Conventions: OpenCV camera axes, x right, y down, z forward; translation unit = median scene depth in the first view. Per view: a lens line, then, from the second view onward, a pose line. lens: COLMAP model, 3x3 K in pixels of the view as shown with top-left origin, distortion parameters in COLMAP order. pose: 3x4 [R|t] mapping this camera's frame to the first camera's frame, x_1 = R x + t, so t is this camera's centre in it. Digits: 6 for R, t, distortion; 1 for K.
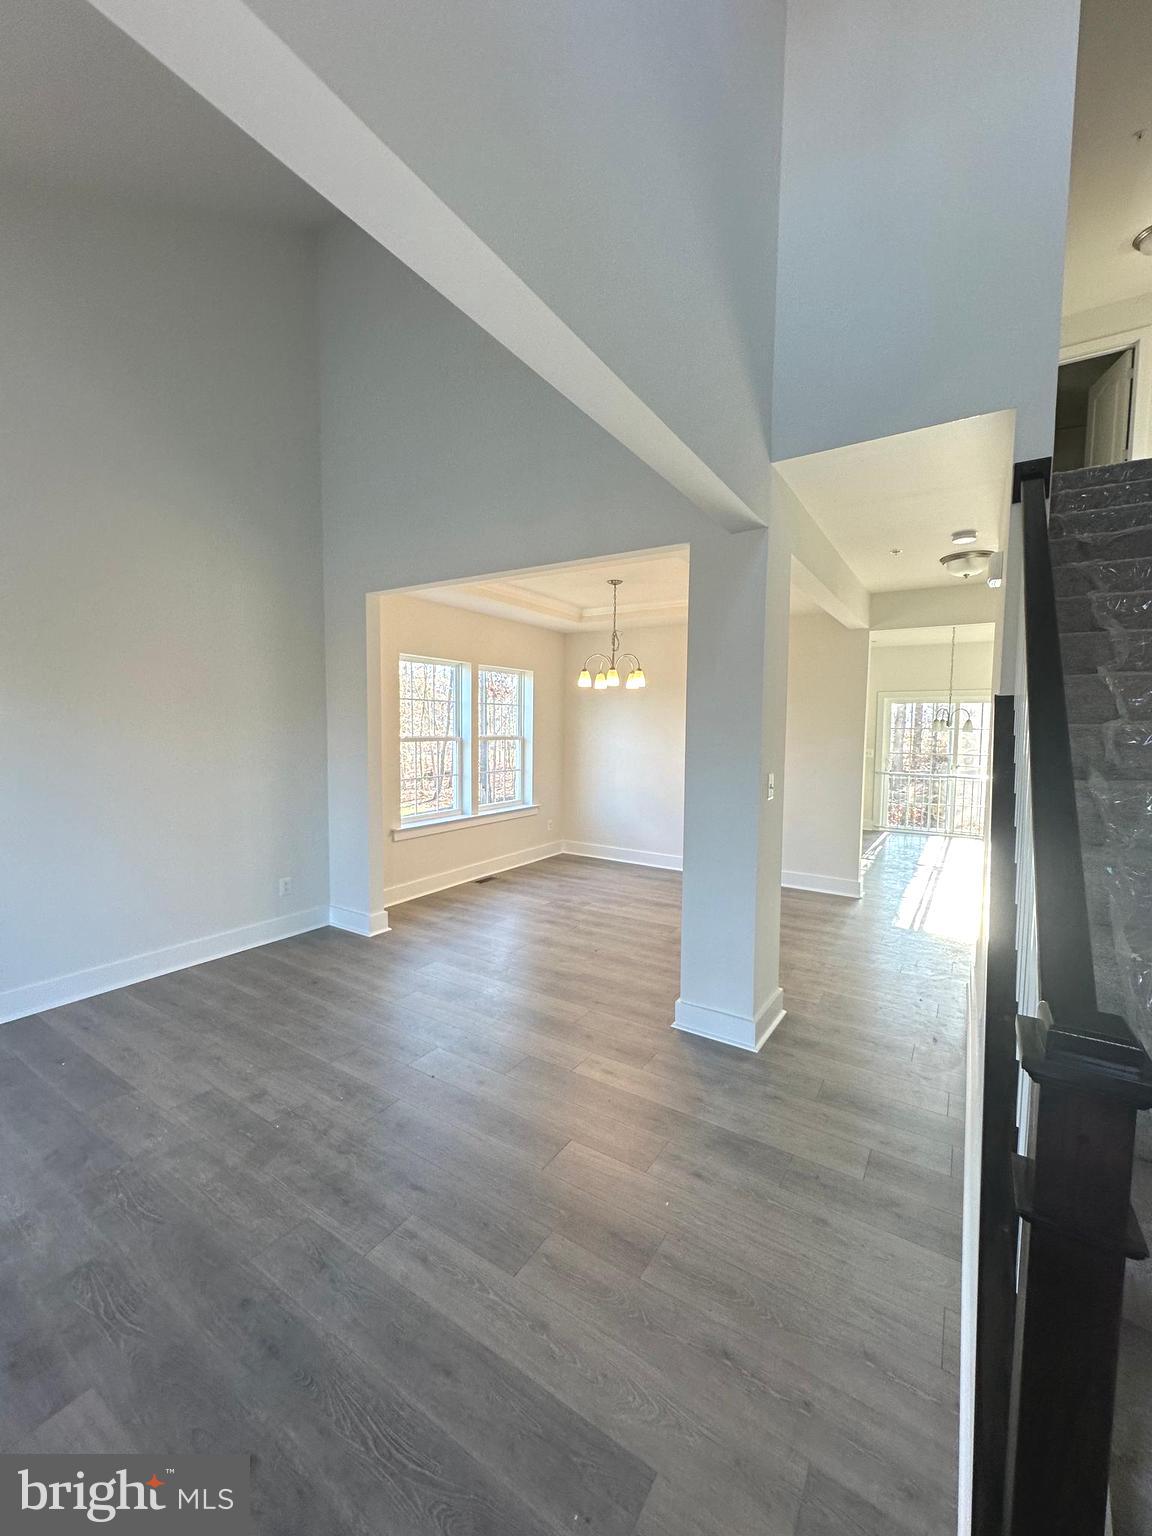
lens RADIAL K [[609.0, 0, 576.0], [0, 609.0, 768.0], [0, 0, 1]] dist [-0.000477, 0.000217]
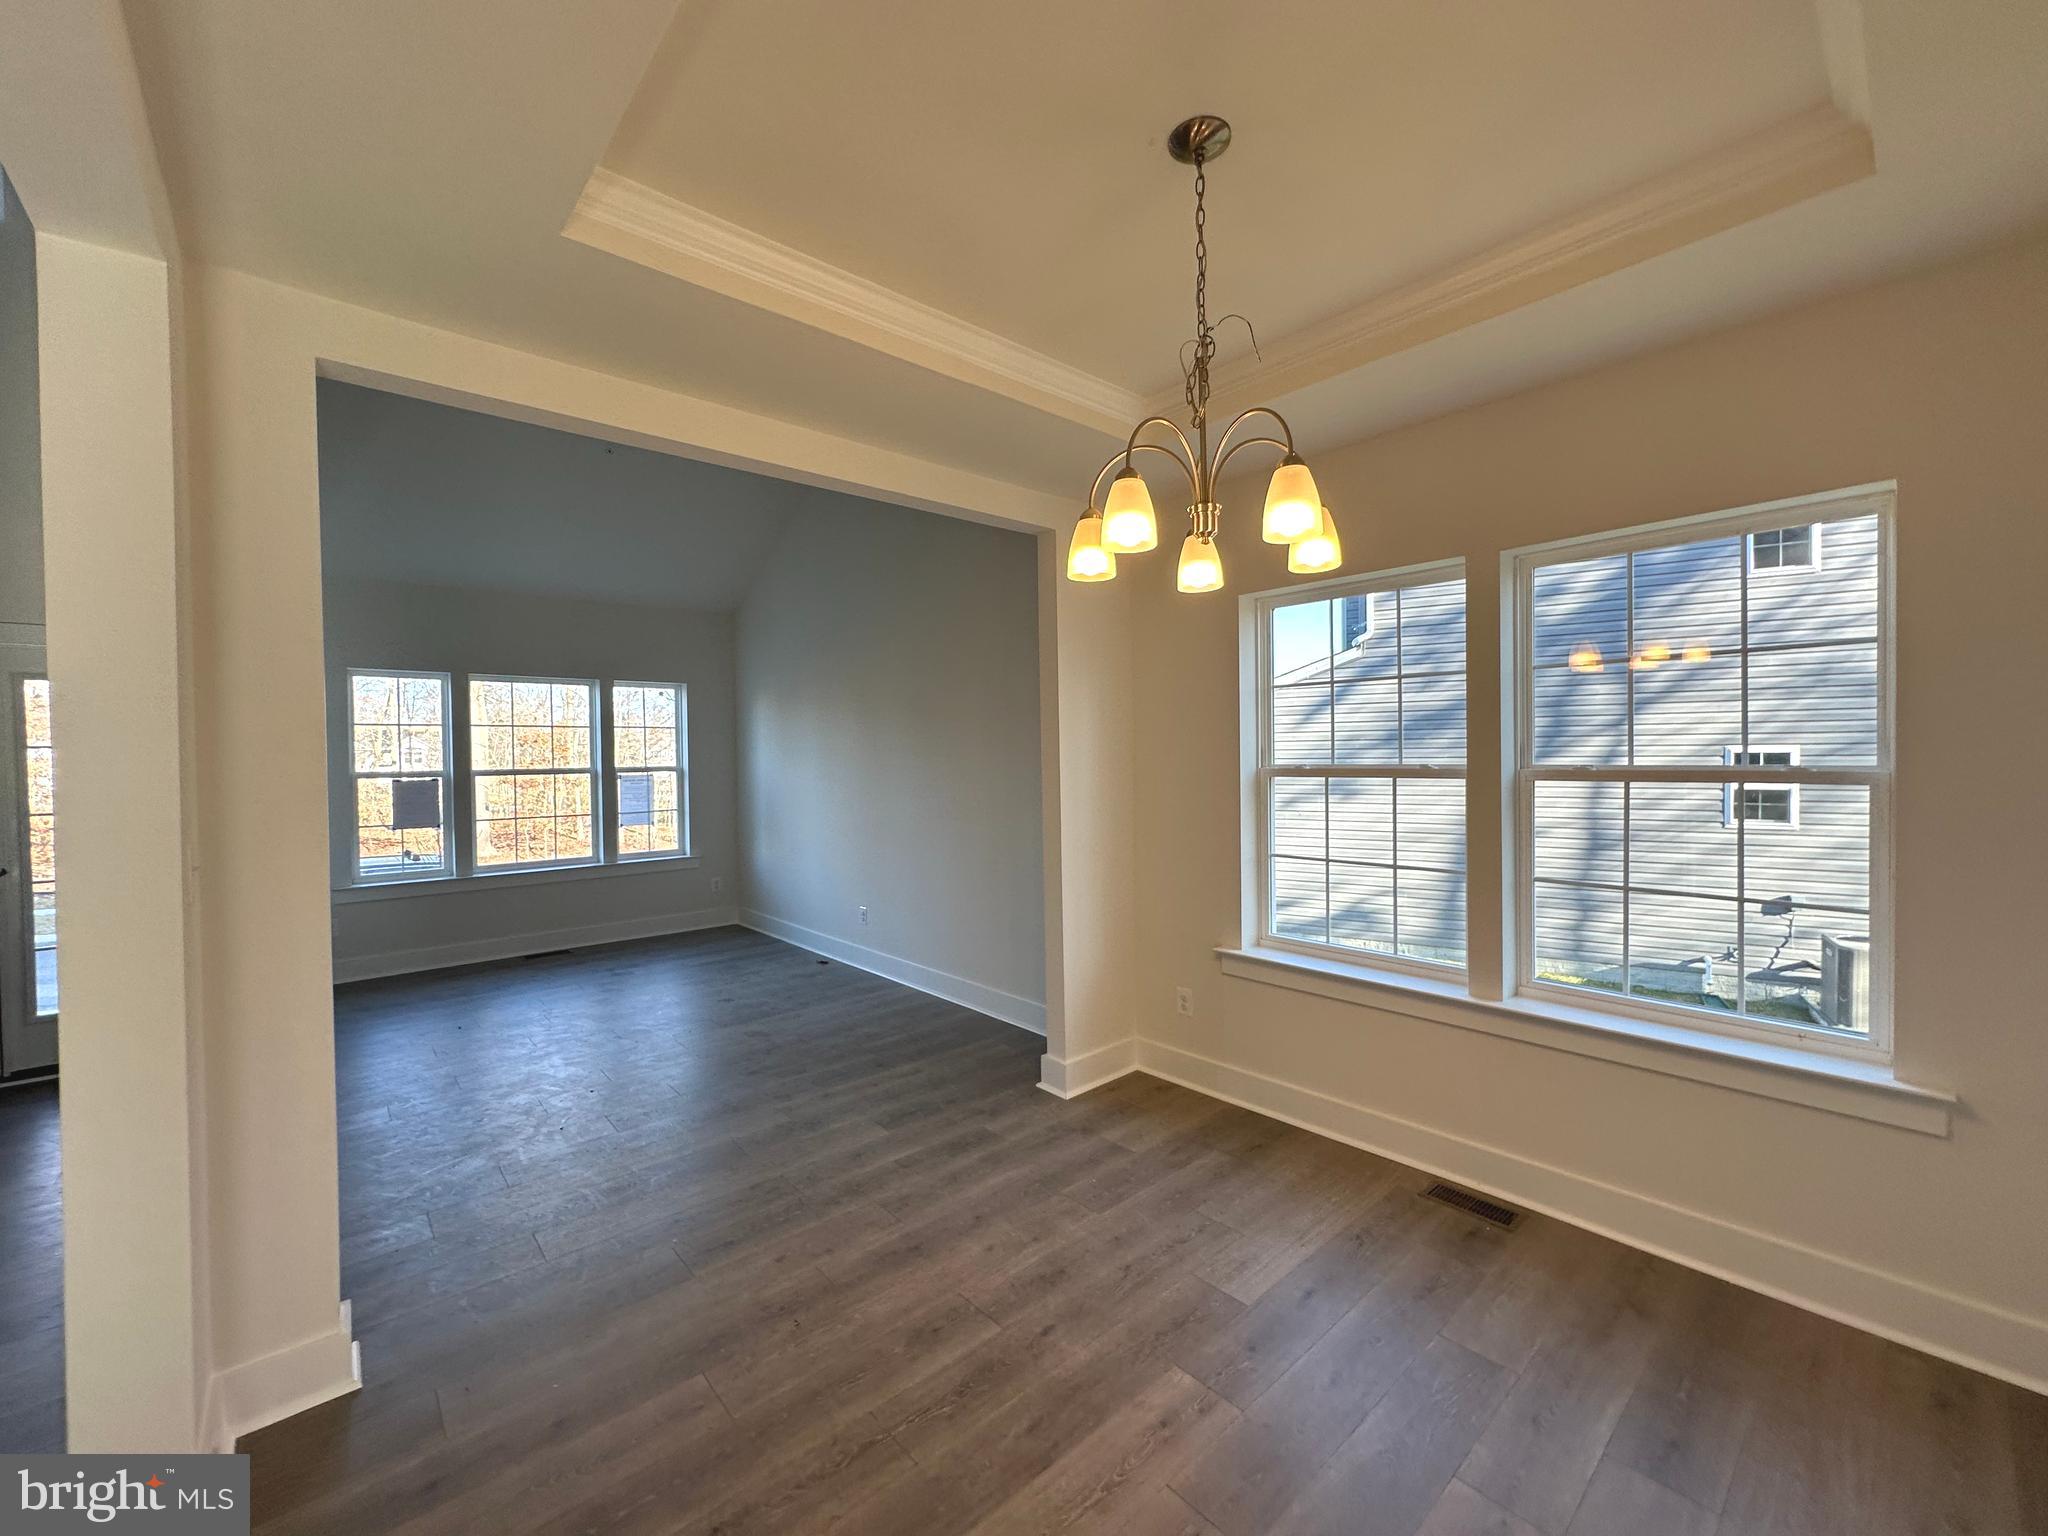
lens RADIAL K [[811.9, 0, 1022.9], [0, 811.9, 769.7], [0, 0, 1]] dist [-0.000477, 0.000217]
pose [[-0.275328, 0.014329, -0.961244, 0.509092], [-0.046063, 0.998544, 0.028079, -0.076569], [0.960246, 0.052009, -0.274267, 1.325949]]
